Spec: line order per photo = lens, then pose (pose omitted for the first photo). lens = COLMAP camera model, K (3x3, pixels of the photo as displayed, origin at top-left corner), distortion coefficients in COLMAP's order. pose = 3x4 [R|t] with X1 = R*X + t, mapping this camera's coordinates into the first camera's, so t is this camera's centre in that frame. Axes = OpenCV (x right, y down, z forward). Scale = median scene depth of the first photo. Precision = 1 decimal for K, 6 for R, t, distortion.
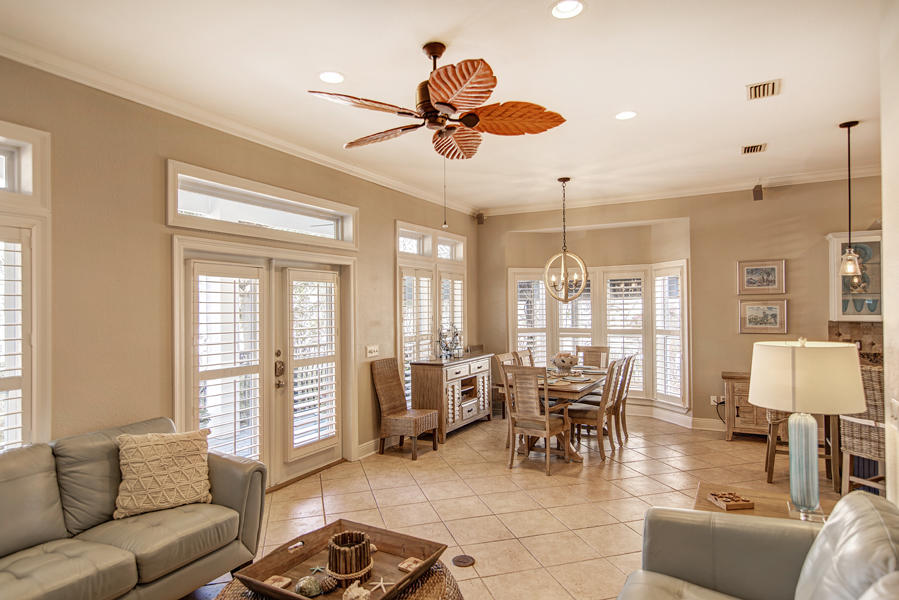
lens RADIAL K [[517.9, 0, 455.3], [0, 517.9, 316.9], [0, 0, 1]] dist [0.019144, 0.000534]
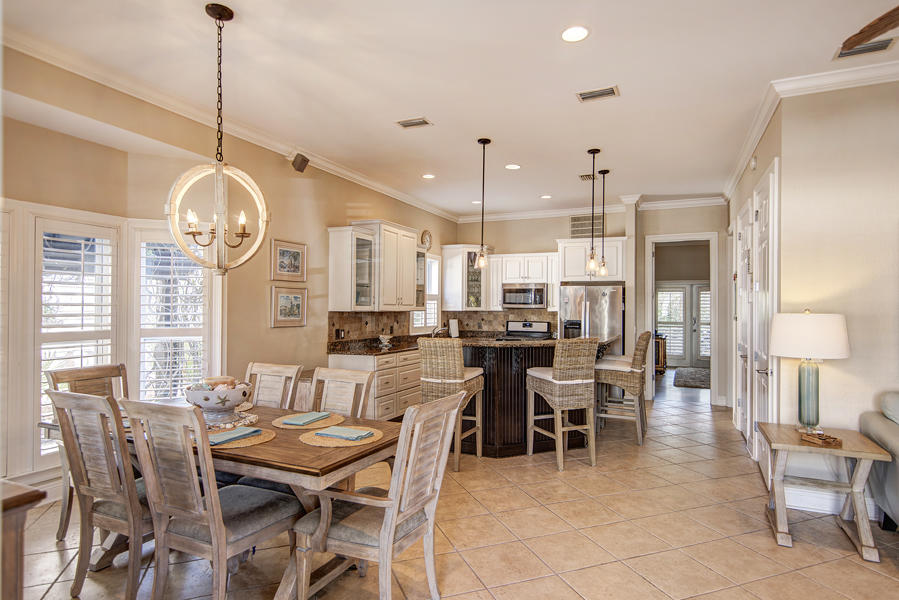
lens RADIAL K [[496.6, 0, 447.8], [0, 496.6, 305.6], [0, 0, 1]] dist [0.002150, 0.000011]
pose [[-0.066516, 0.015057, 0.997672, -0.249180], [0.015690, 0.999778, -0.014043, 0.012563], [-0.997662, 0.014719, -0.066738, 0.806599]]
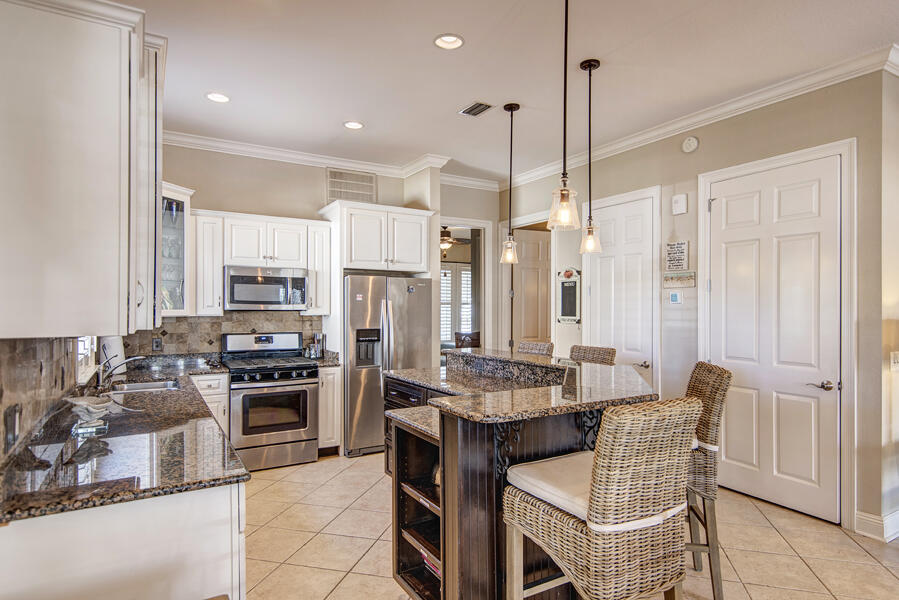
lens RADIAL K [[513.1, 0, 449.7], [0, 513.1, 304.8], [0, 0, 1]] dist [0.015020, 0.000320]
pose [[-0.852235, 0.011029, 0.523043, 0.399293], [0.018432, 0.999790, 0.008950, -0.006743], [-0.522835, 0.017268, -0.852259, 1.043471]]
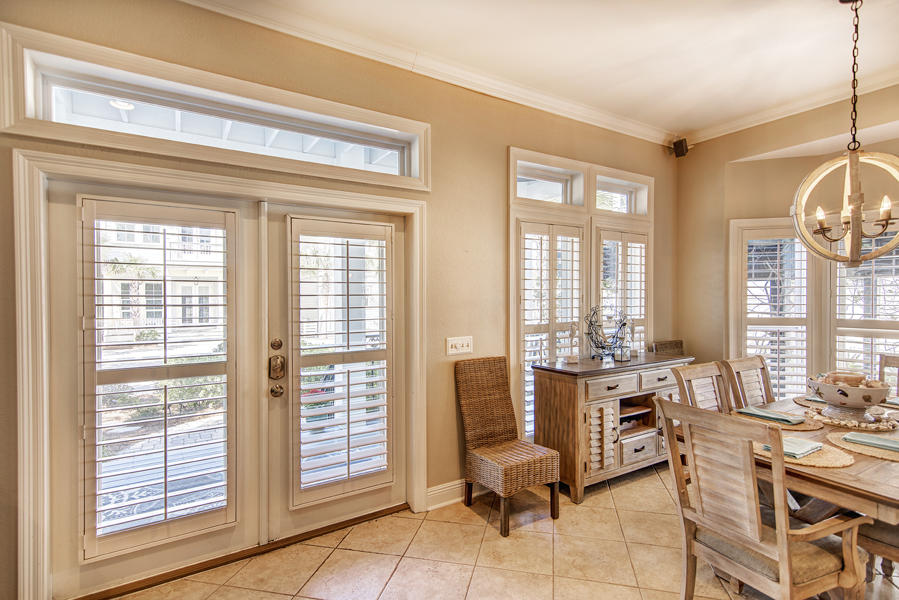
lens RADIAL K [[440.5, 0, 447.3], [0, 440.5, 305.1], [0, 0, 1]] dist [0.020763, -0.001297]
pose [[0.864717, 0.016473, -0.501989, 0.098403], [-0.013104, 0.999862, 0.010238, 0.008145], [0.502089, -0.002275, 0.864813, 0.461482]]
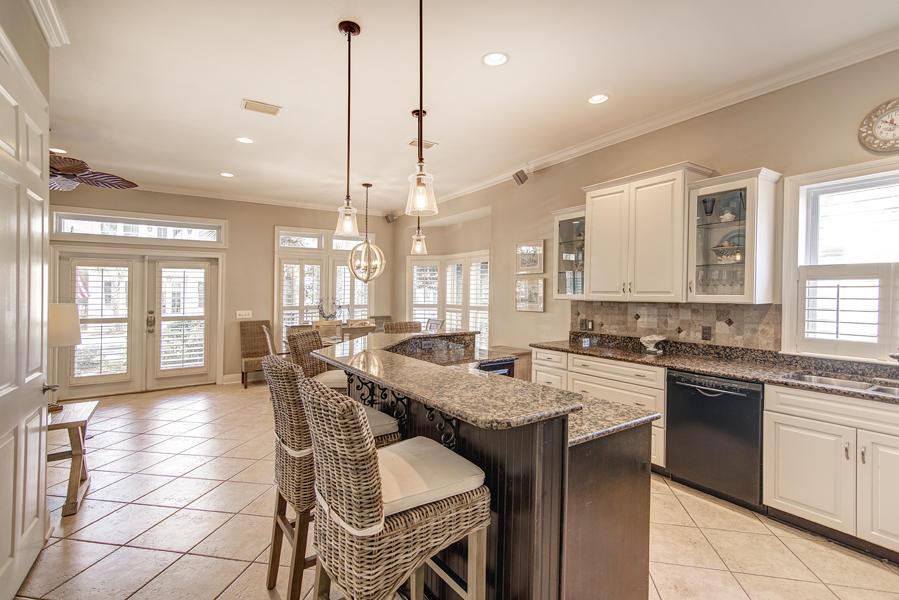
lens RADIAL K [[413.5, 0, 441.7], [0, 413.5, 286.9], [0, 0, 1]] dist [0.023969, 0.000106]
pose [[0.881463, 0.001784, -0.472250, 0.824812], [-0.015772, 0.999546, -0.025662, 0.006741], [0.471990, 0.030069, 0.881091, 0.191096]]
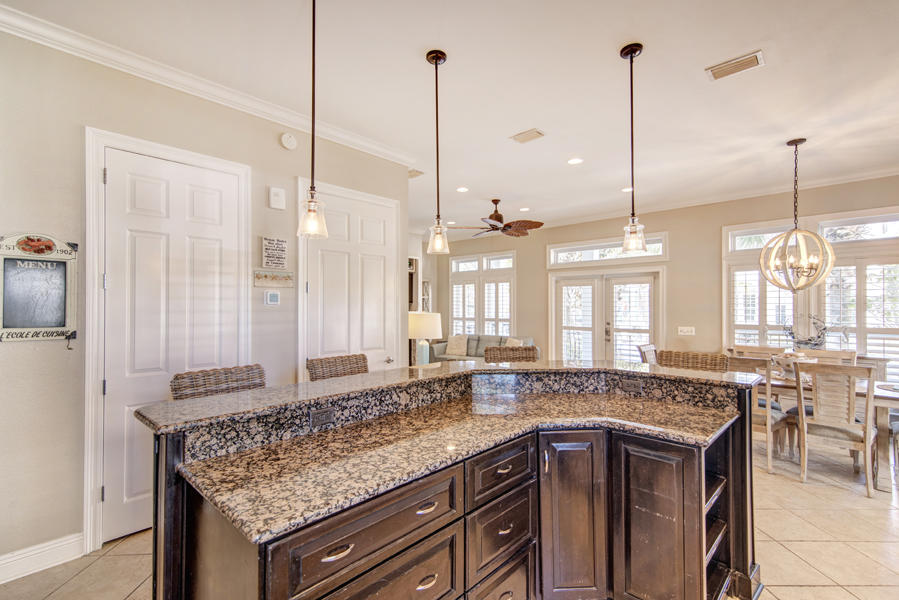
lens RADIAL K [[415.5, 0, 452.5], [0, 415.5, 302.6], [0, 0, 1]] dist [0.023457, 0.000013]
pose [[-0.261355, 0.002167, -0.965240, 0.963664], [-0.016488, 0.999842, 0.006709, -0.005709], [0.965102, 0.017668, -0.261278, 0.629490]]
